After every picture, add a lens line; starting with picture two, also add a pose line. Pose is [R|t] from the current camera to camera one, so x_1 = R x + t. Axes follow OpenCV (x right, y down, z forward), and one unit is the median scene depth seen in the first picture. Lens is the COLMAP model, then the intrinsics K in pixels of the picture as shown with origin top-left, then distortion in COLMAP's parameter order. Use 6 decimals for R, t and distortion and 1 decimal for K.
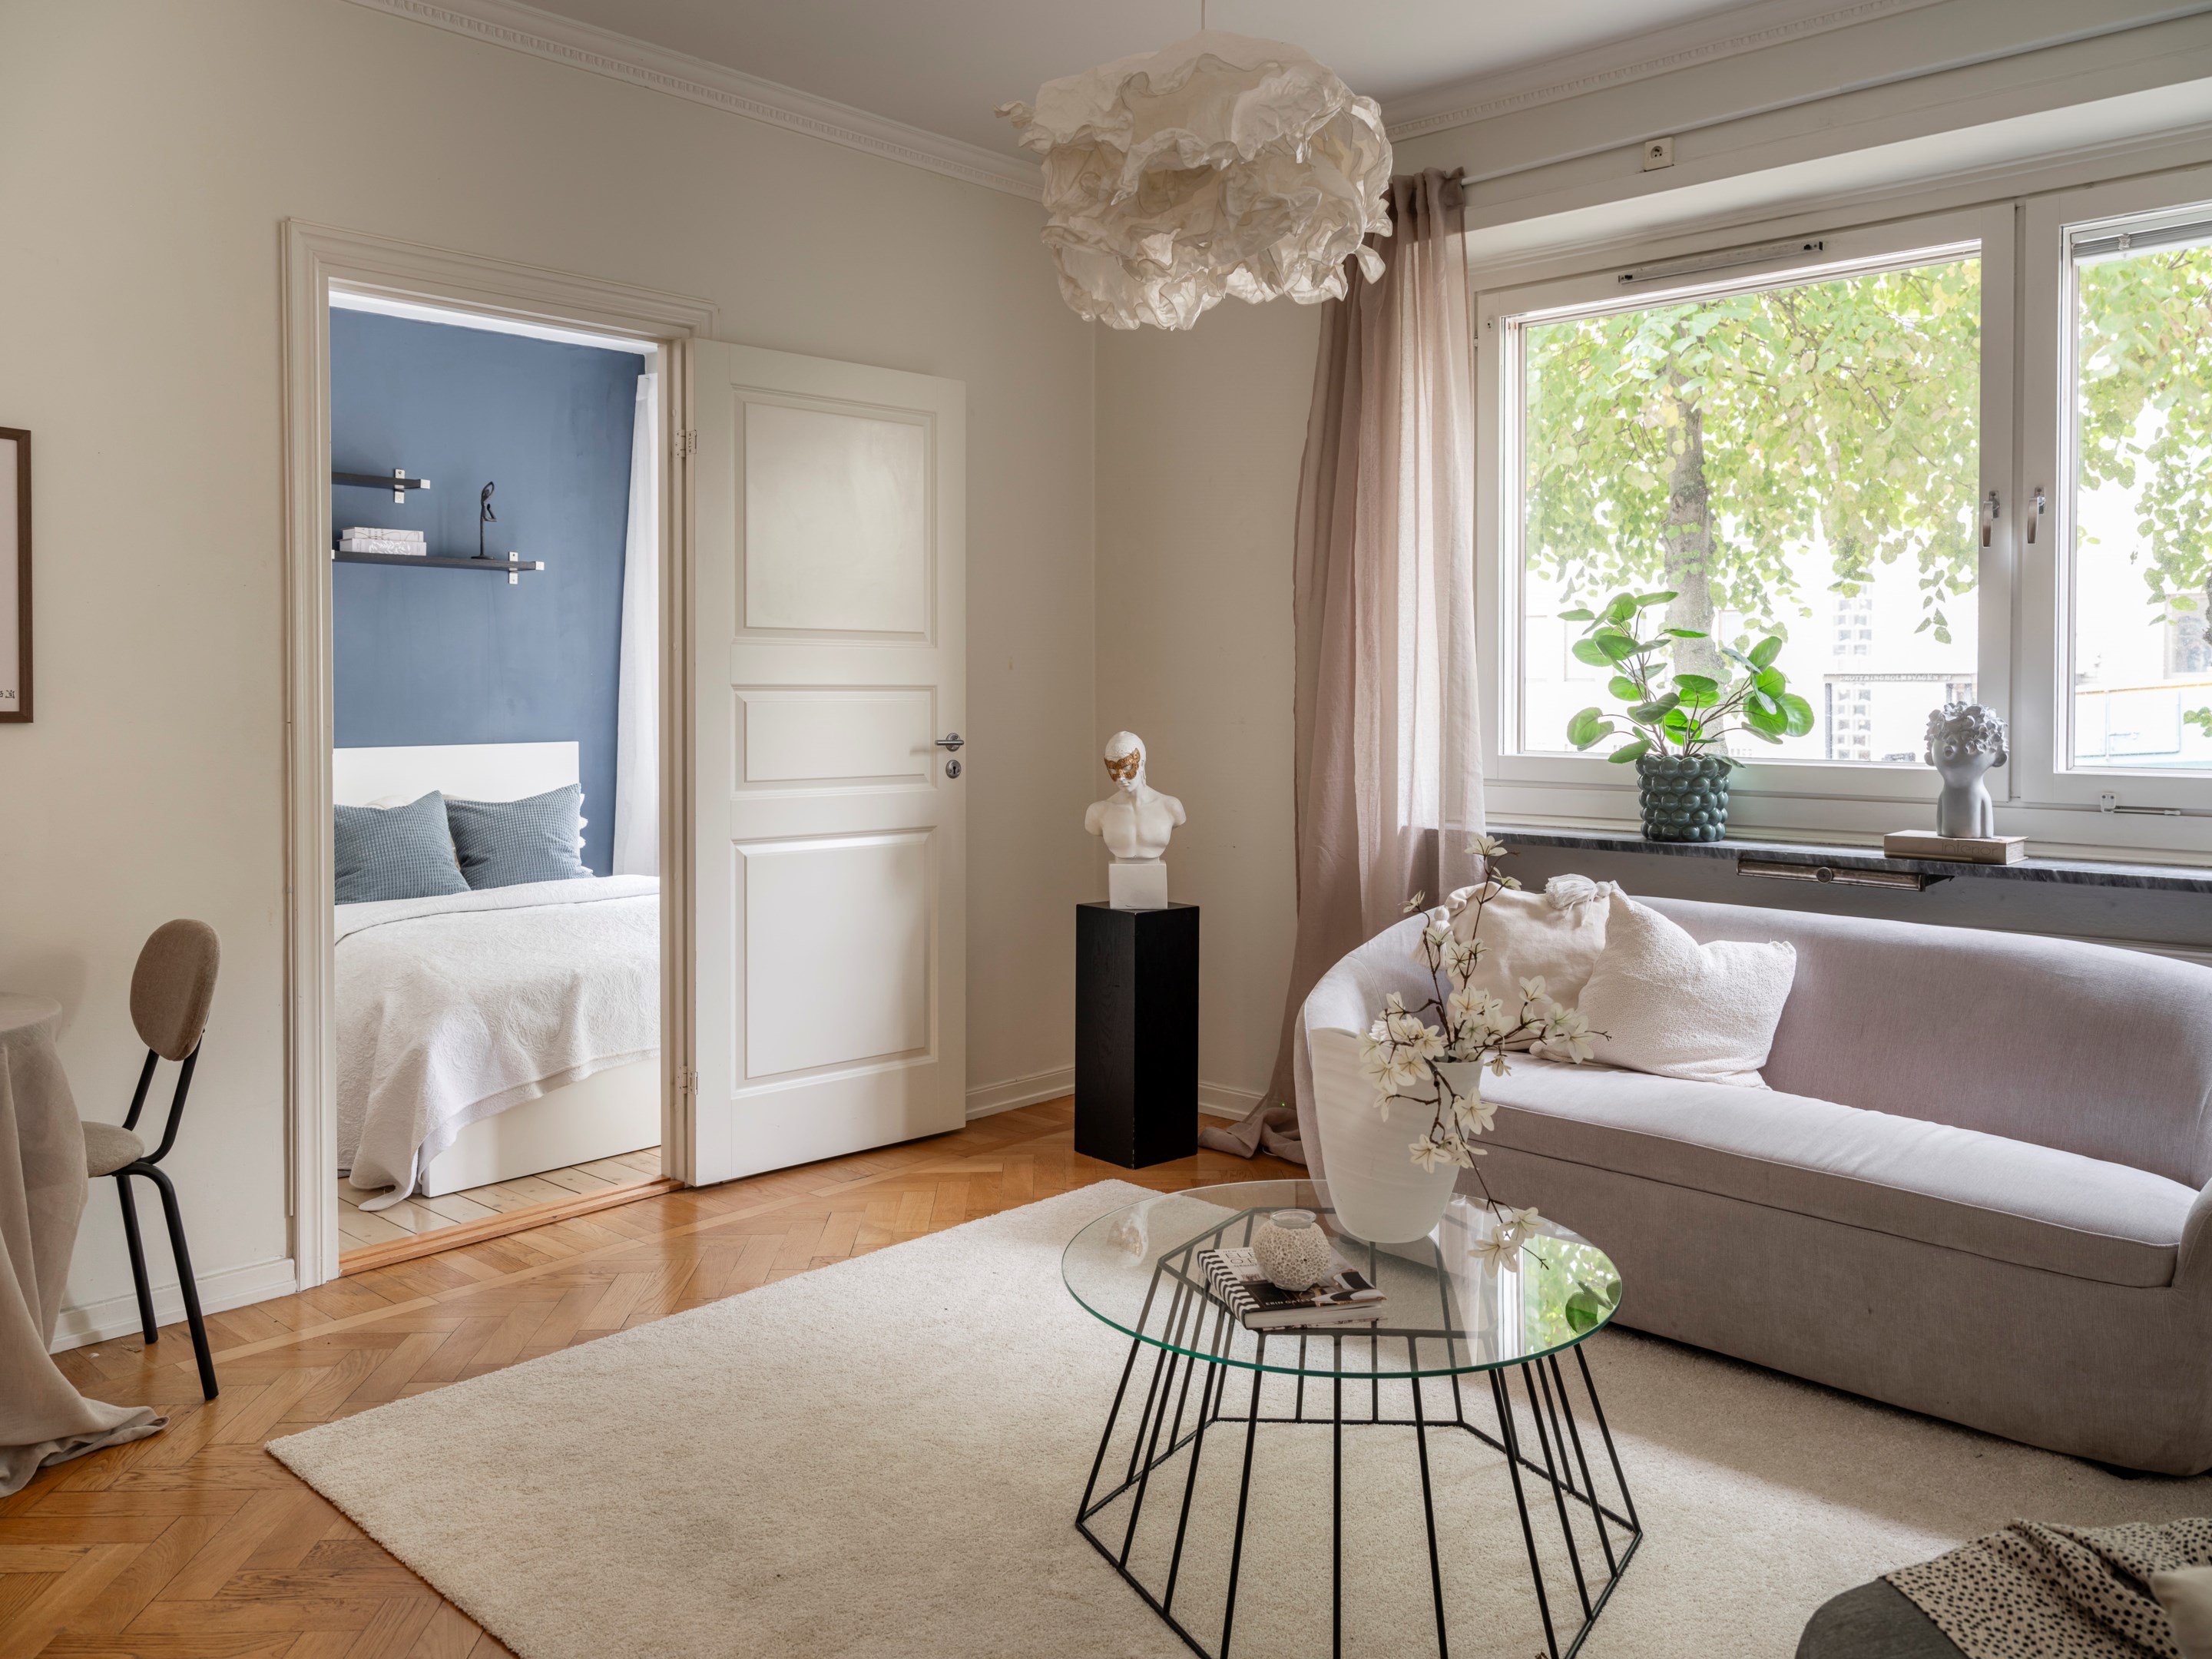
lens RADIAL K [[1622.4, 0, 1107.3], [0, 1622.4, 721.5], [0, 0, 1]] dist [0.024115, -0.006655]
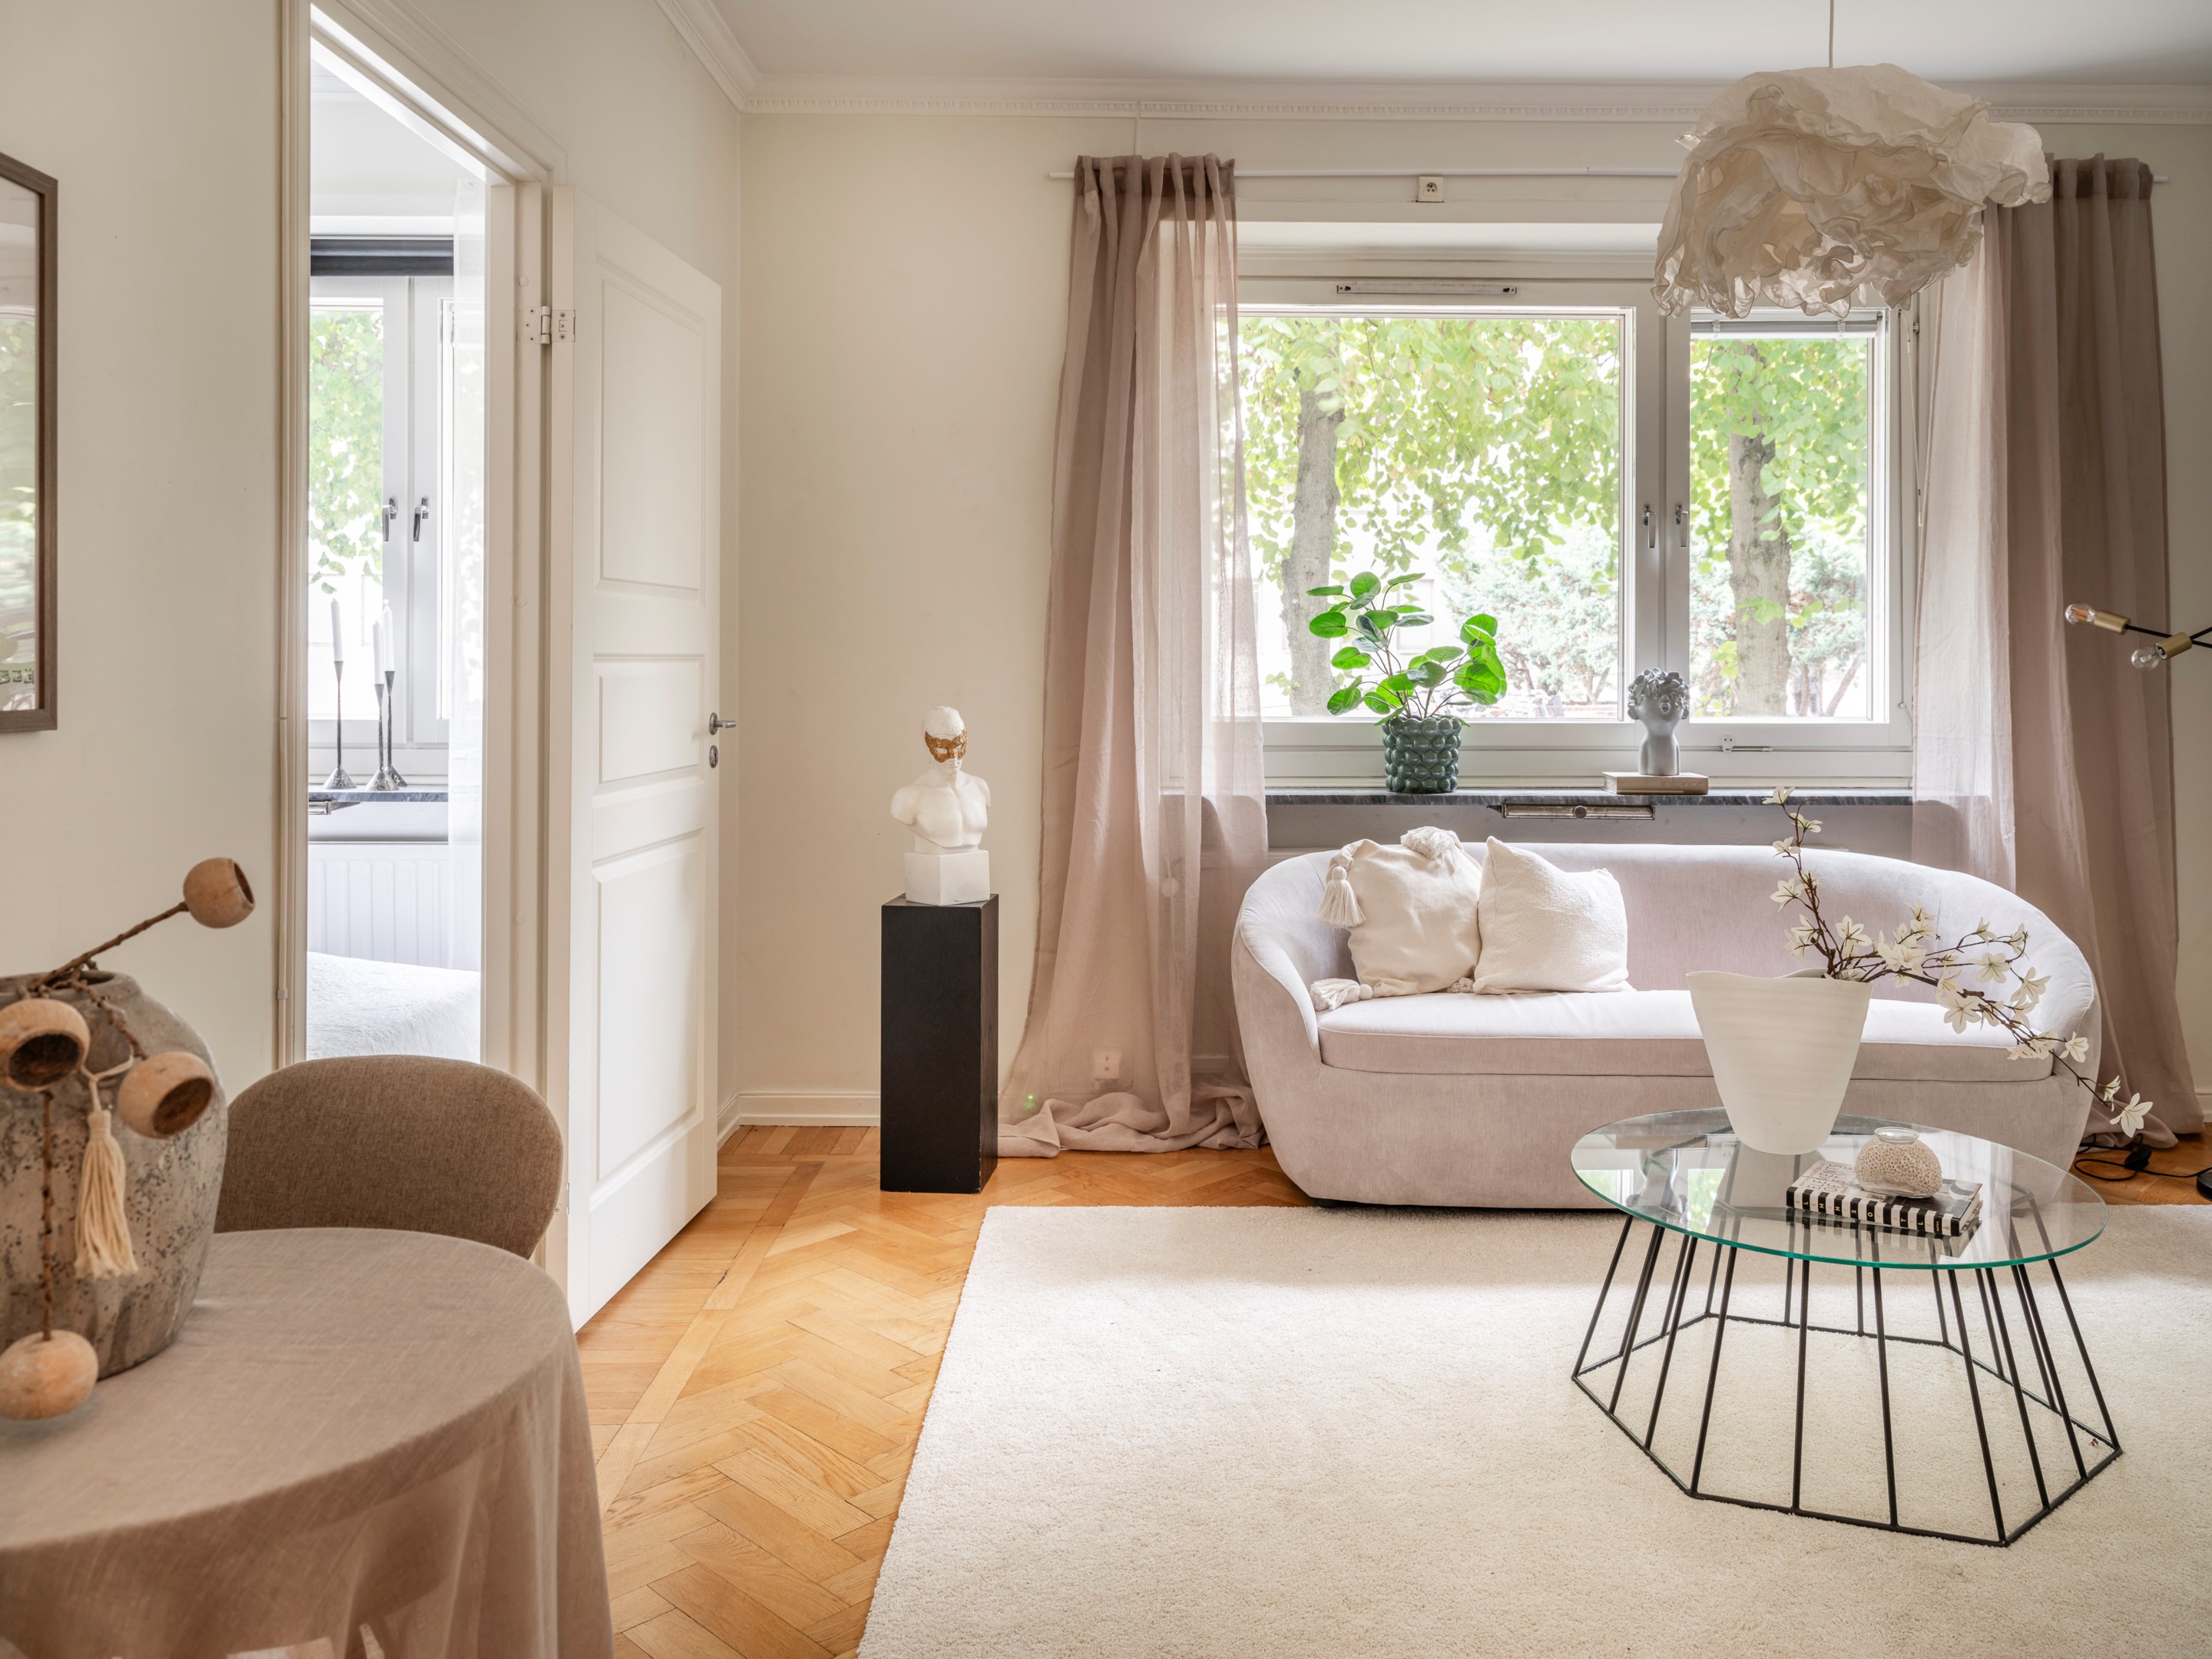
lens RADIAL K [[1656.0, 0, 1113.6], [0, 1656.0, 655.6], [0, 0, 1]] dist [0.000893, -0.000609]
pose [[0.743361, 0.000186, 0.668890, -0.598333], [0.013002, 0.999807, -0.014728, -0.008119], [-0.668764, 0.019646, 0.743215, 0.292618]]
